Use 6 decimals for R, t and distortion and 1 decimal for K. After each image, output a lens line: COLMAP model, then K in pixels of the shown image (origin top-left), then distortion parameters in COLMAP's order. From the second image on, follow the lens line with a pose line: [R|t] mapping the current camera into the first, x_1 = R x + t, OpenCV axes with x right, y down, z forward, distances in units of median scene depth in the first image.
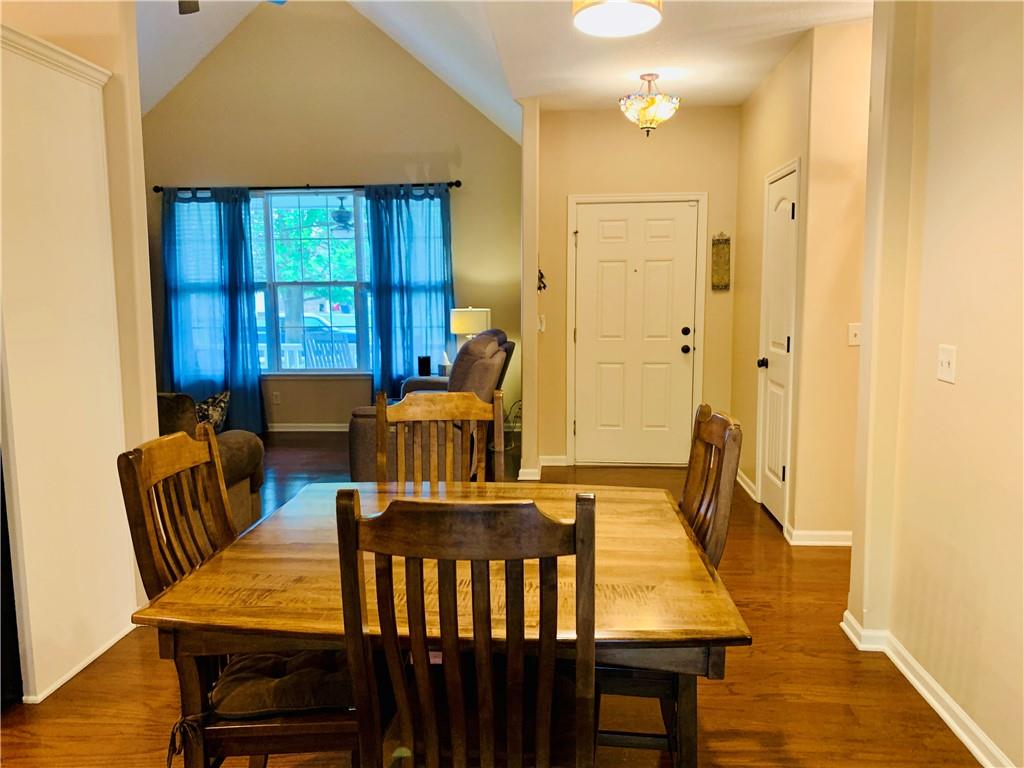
lens RADIAL K [[782.0, 0, 504.4], [0, 782.0, 381.7], [0, 0, 1]] dist [0.047523, -0.067975]
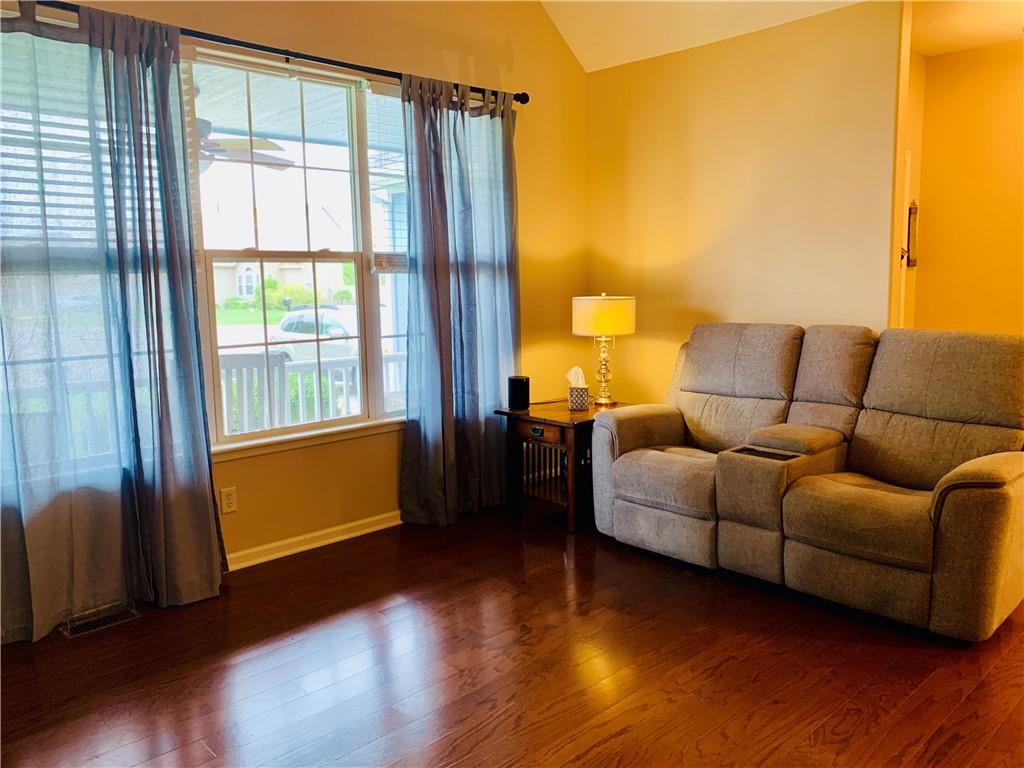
lens RADIAL K [[782.0, 0, 506.4], [0, 782.0, 382.3], [0, 0, 1]] dist [0.047523, -0.067975]
pose [[0.660819, -0.106105, 0.743007, -0.542074], [0.088102, 0.994079, 0.063603, -0.066547], [-0.745356, 0.023430, 0.666255, 0.581094]]
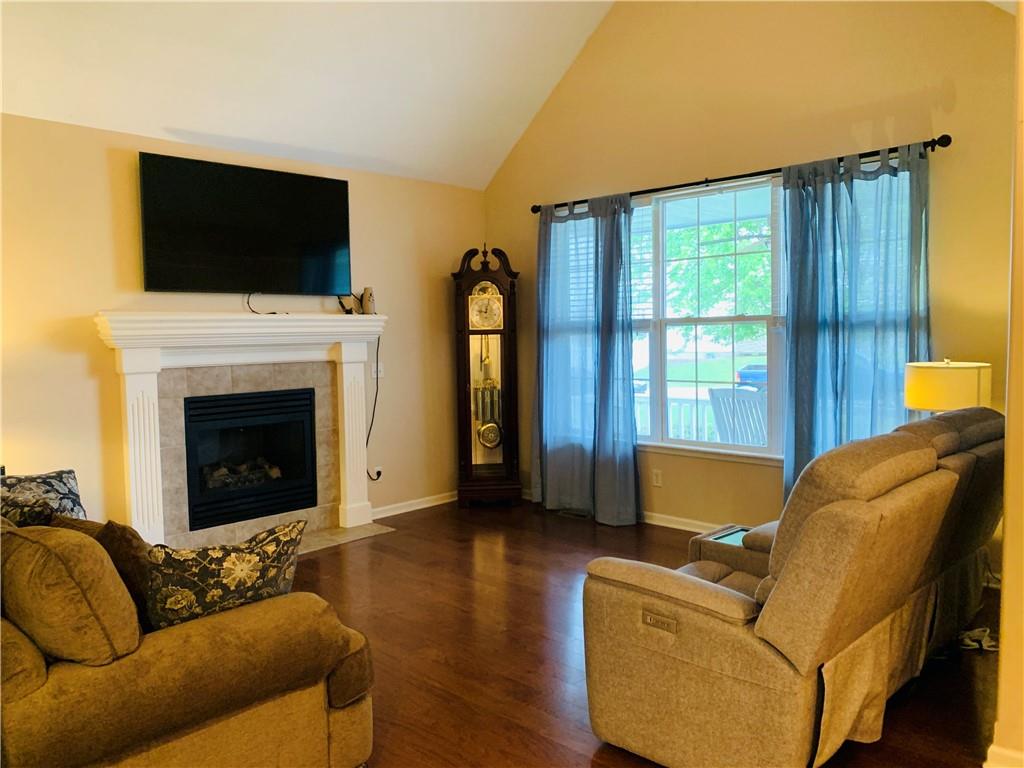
lens RADIAL K [[782.0, 0, 502.8], [0, 782.0, 375.3], [0, 0, 1]] dist [0.047523, -0.067975]
pose [[0.765861, 0.032075, -0.642205, 0.065578], [-0.062793, 0.997712, -0.025054, -0.048203], [0.639932, 0.059514, 0.766123, 0.360674]]
